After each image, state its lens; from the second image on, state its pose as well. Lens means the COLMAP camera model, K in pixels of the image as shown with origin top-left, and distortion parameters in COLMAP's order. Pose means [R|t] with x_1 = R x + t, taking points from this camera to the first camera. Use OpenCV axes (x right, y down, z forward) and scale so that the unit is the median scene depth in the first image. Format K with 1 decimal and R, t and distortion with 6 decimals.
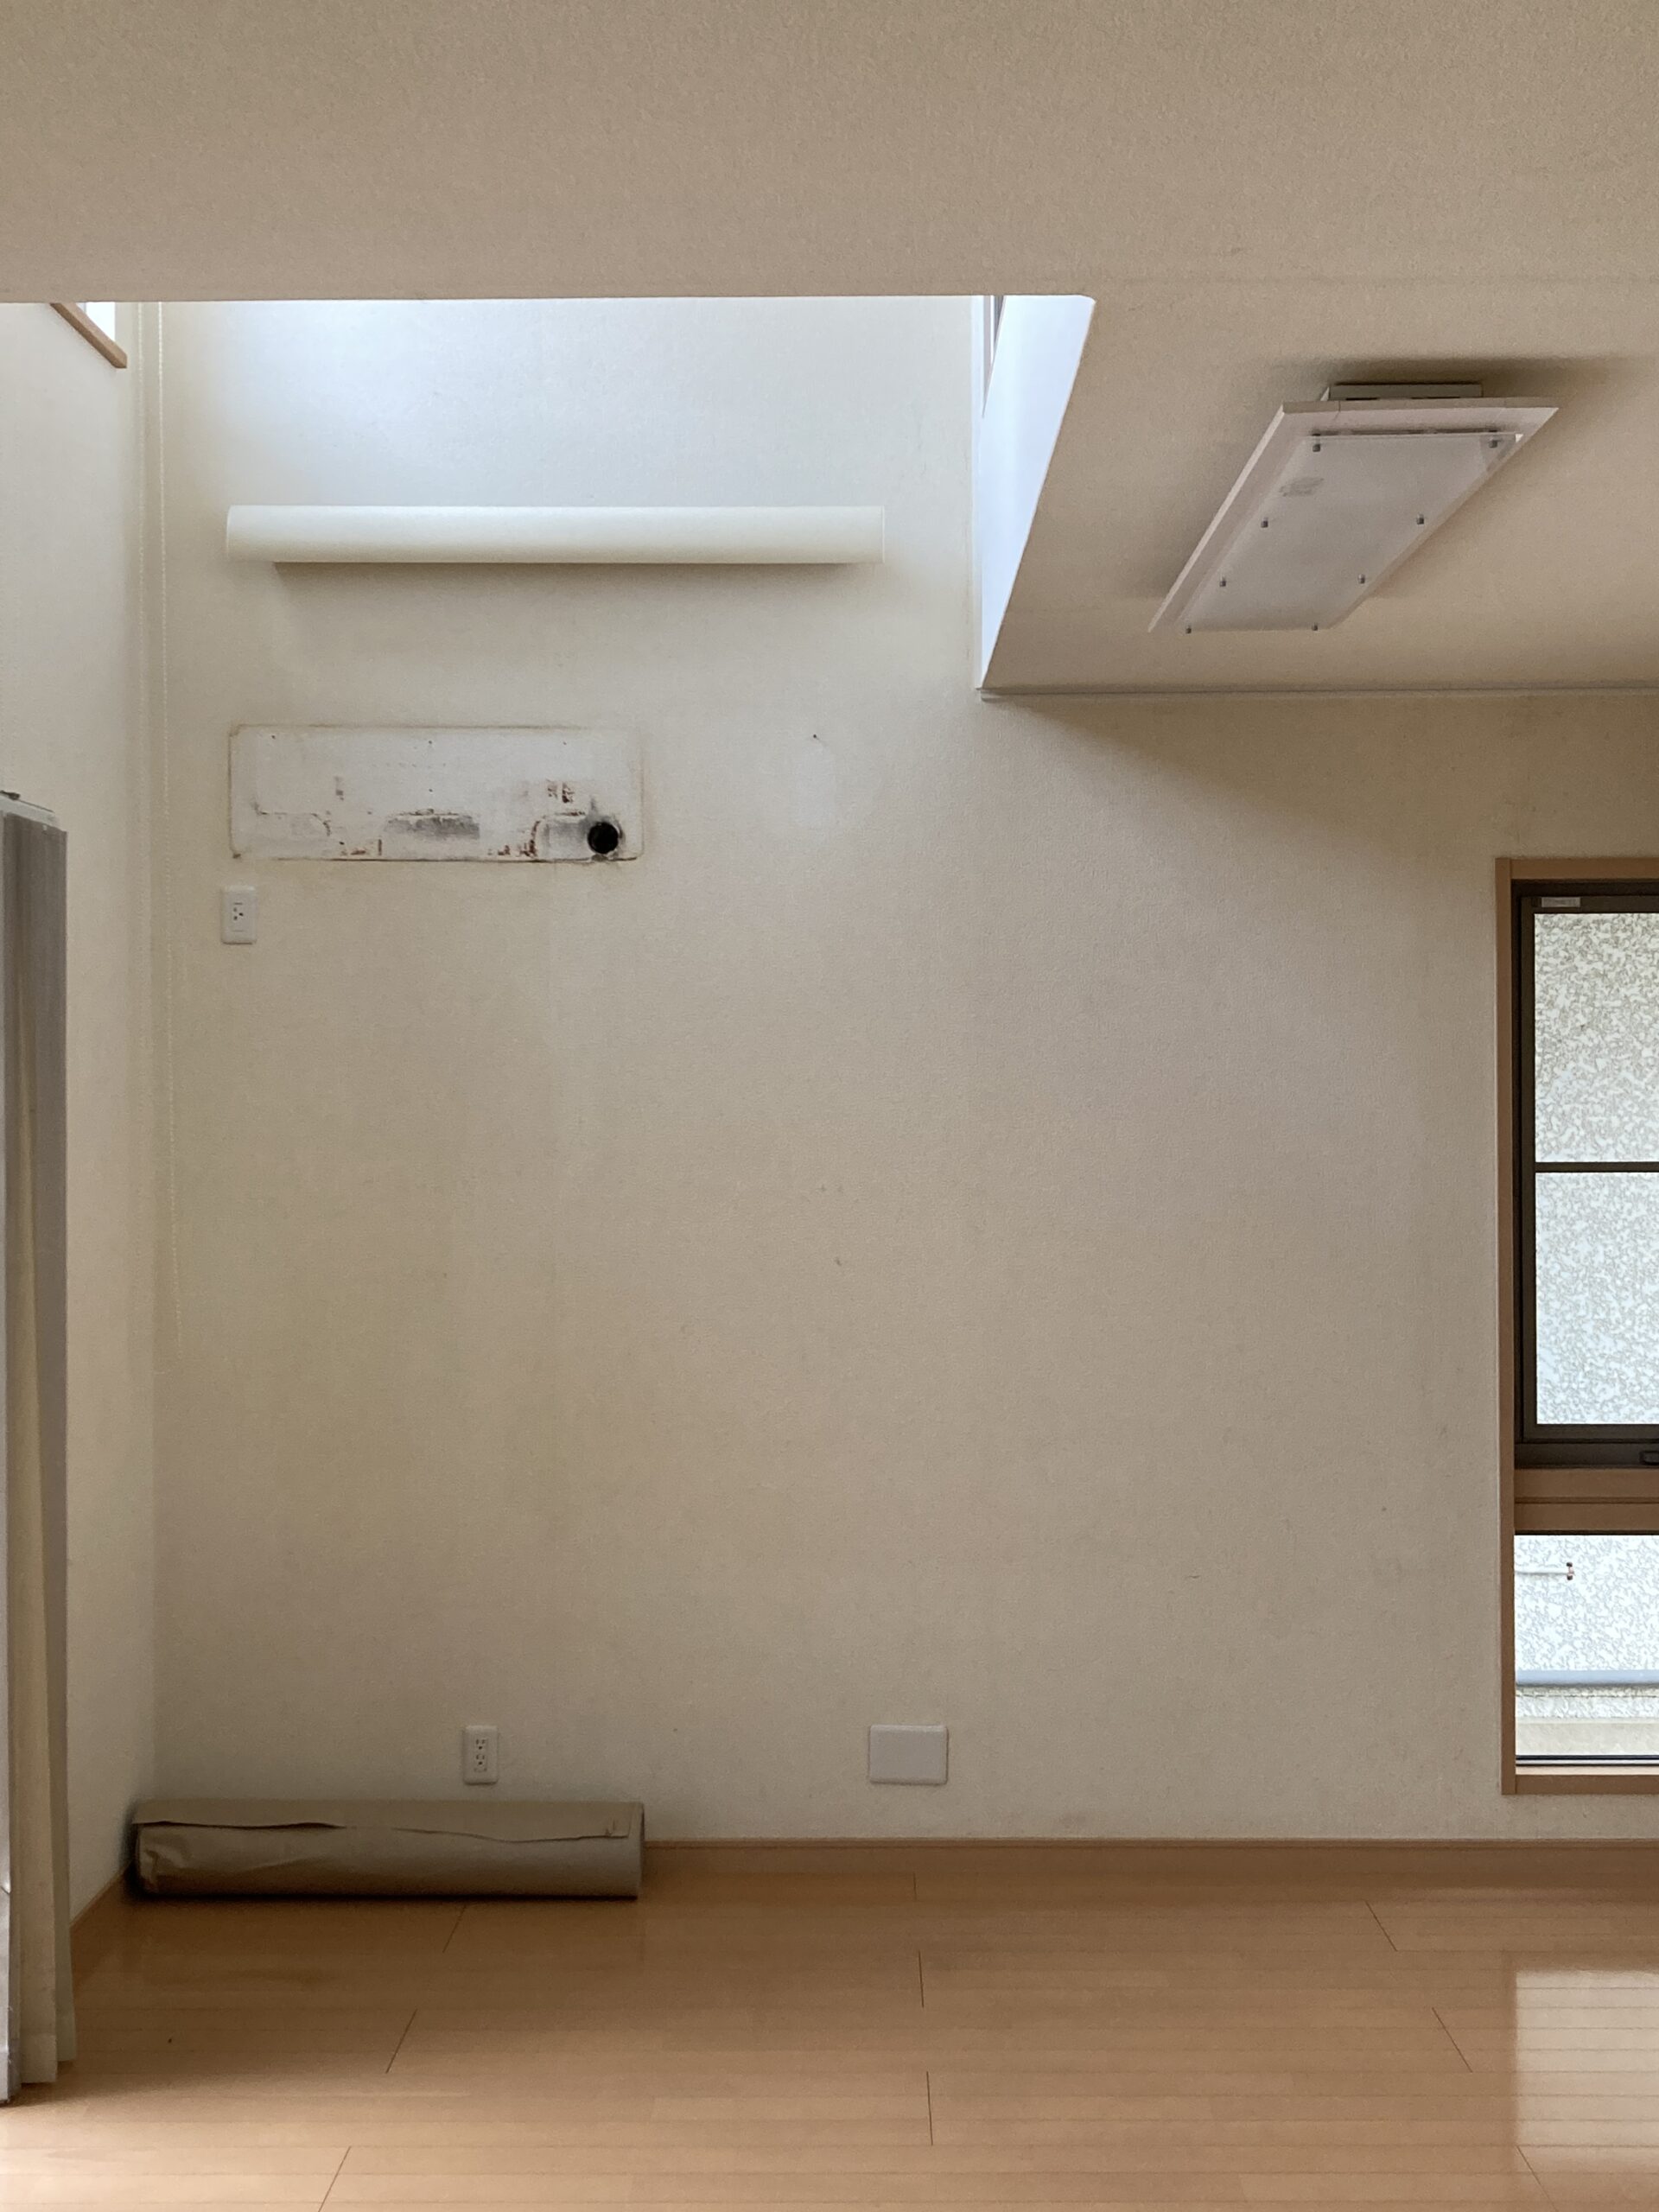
lens RADIAL K [[2581.1, 0, 829.5], [0, 2581.1, 1106.0], [0, 0, 1]] dist [-0.000020, 0.004882]
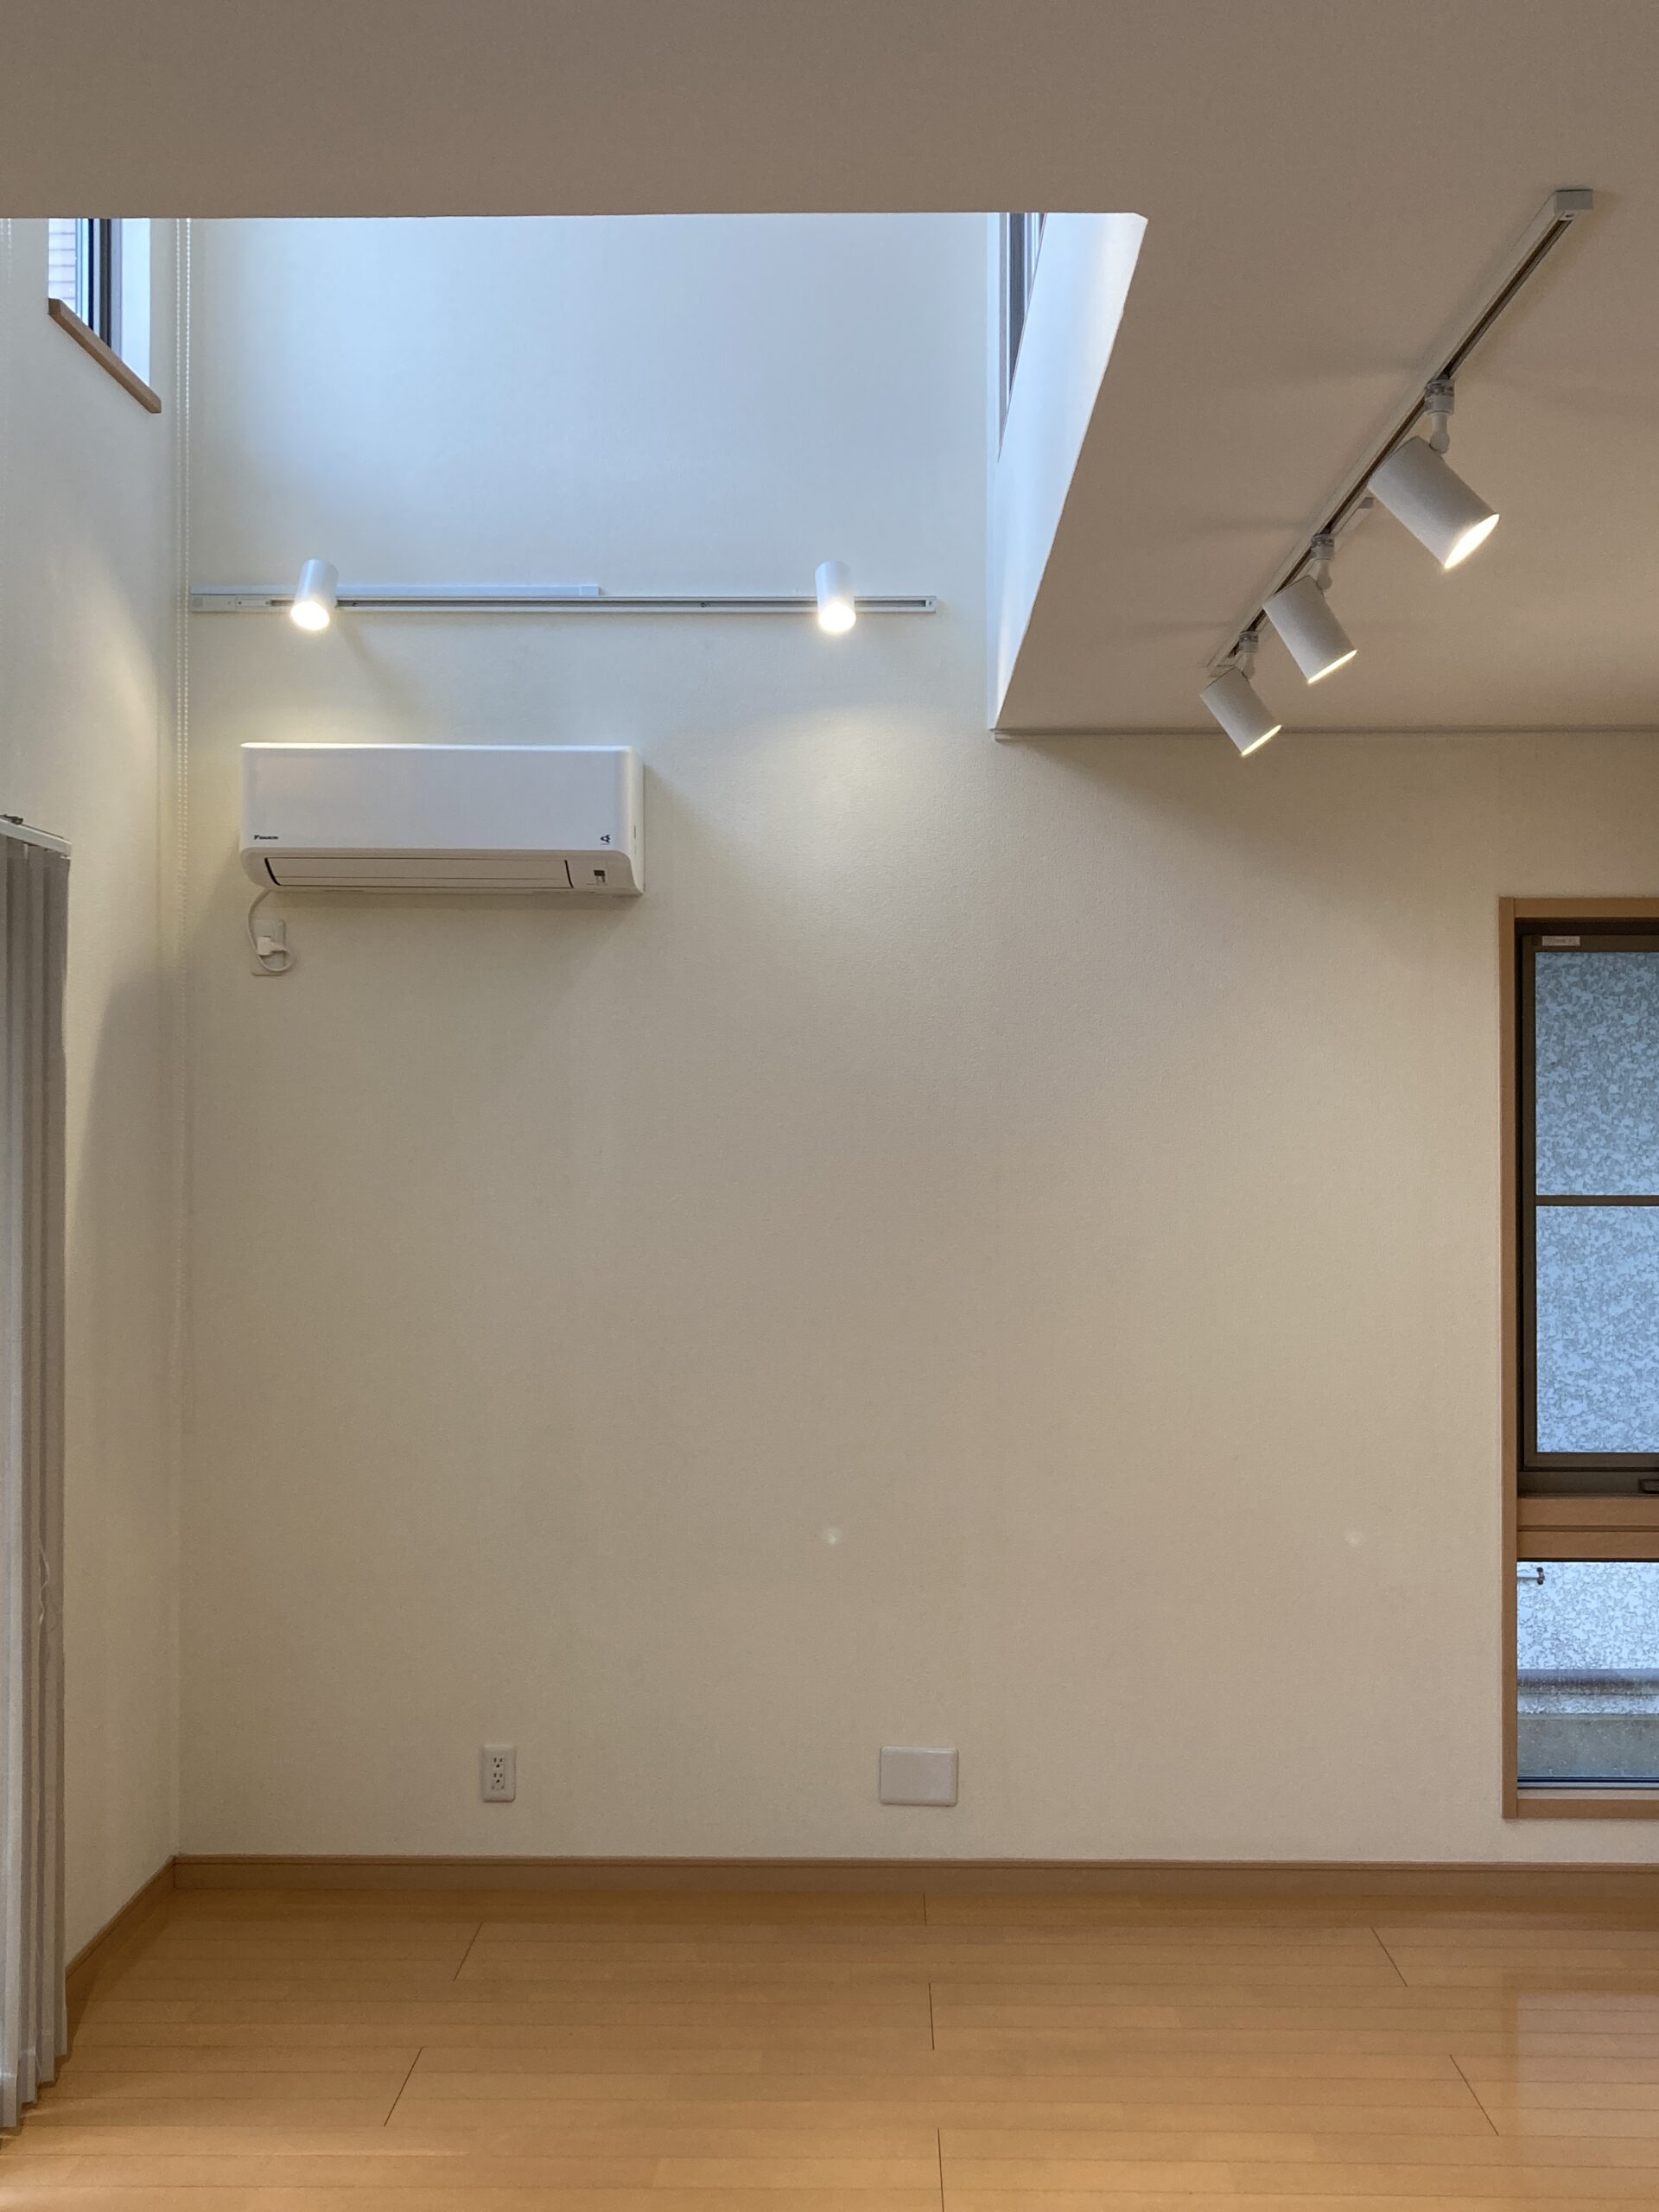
lens RADIAL K [[2173.0, 0, 829.5], [0, 2173.0, 1106.0], [0, 0, 1]] dist [0.019352, 0.004370]
pose [[0.999946, 0.004861, -0.009214, 0.001439], [-0.004967, 0.999921, -0.011516, -0.001681], [0.009157, 0.011561, 0.999891, 0.098675]]
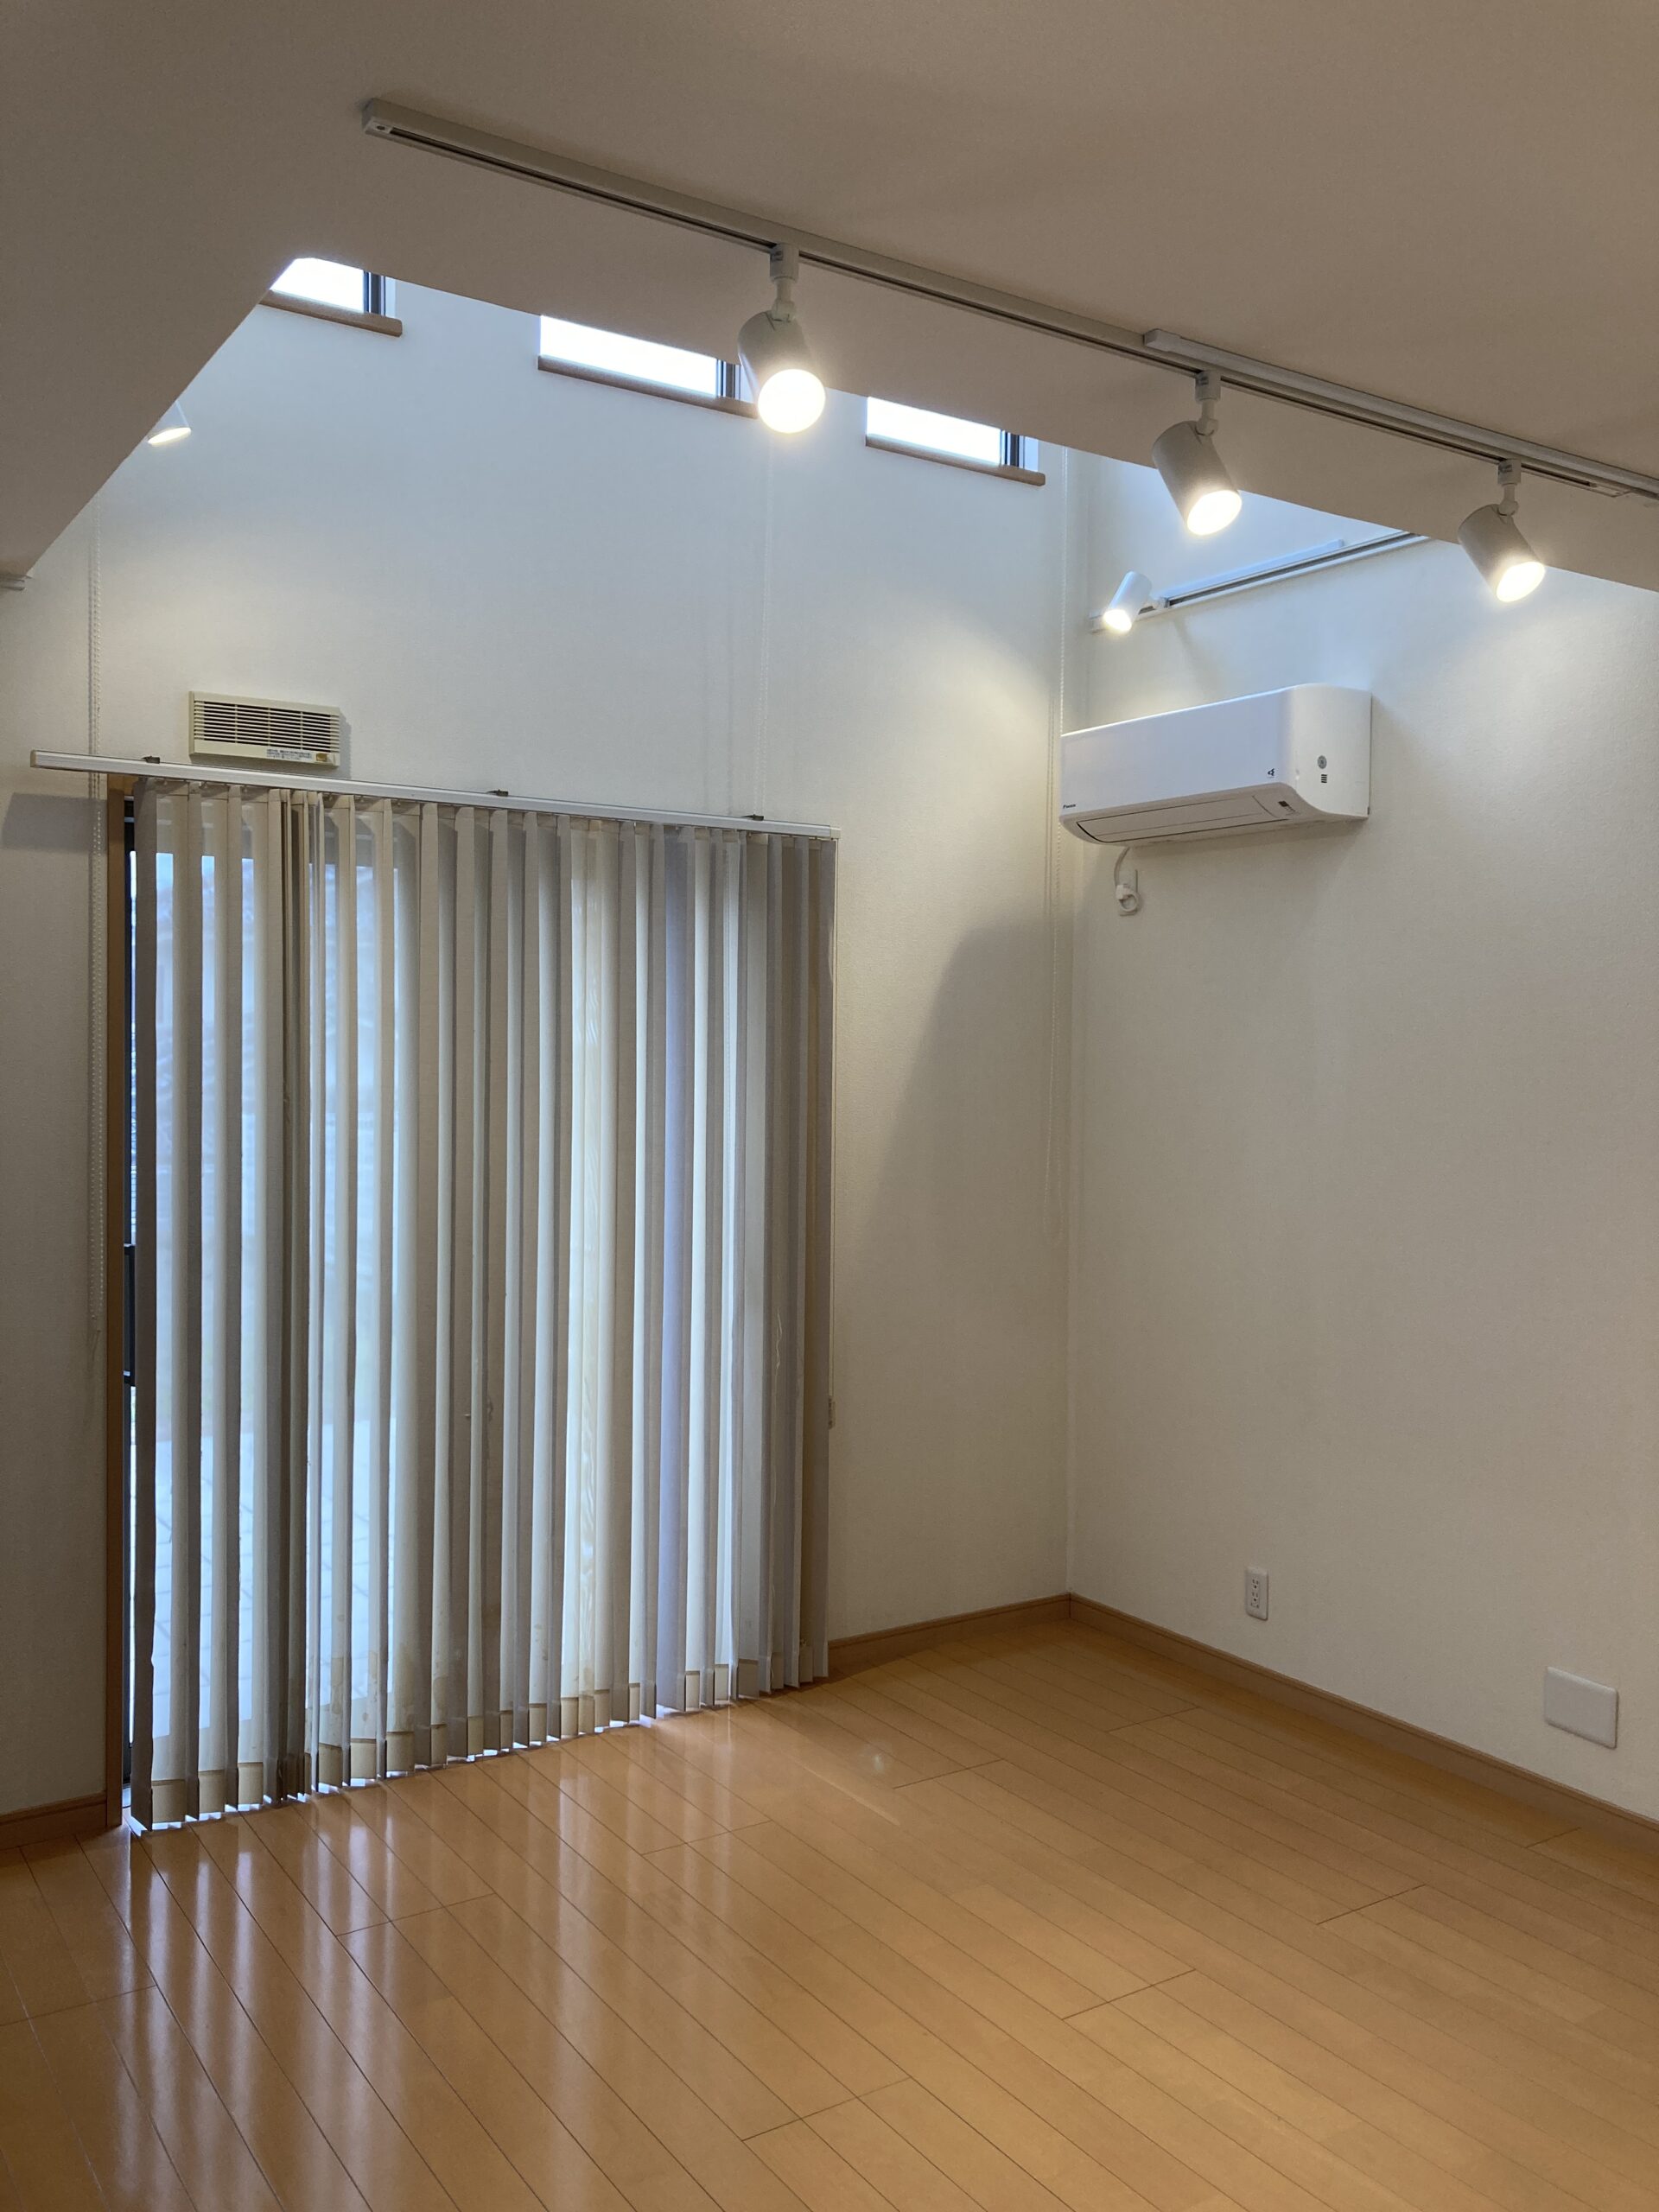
lens RADIAL K [[1782.2, 0, 829.5], [0, 1782.2, 1106.0], [0, 0, 1]] dist [0.006277, 0.074832]
pose [[0.568755, 0.031744, -0.821894, 0.296256], [-0.015189, 0.999490, 0.028093, 0.006385], [0.822367, -0.003494, 0.568947, 0.267103]]
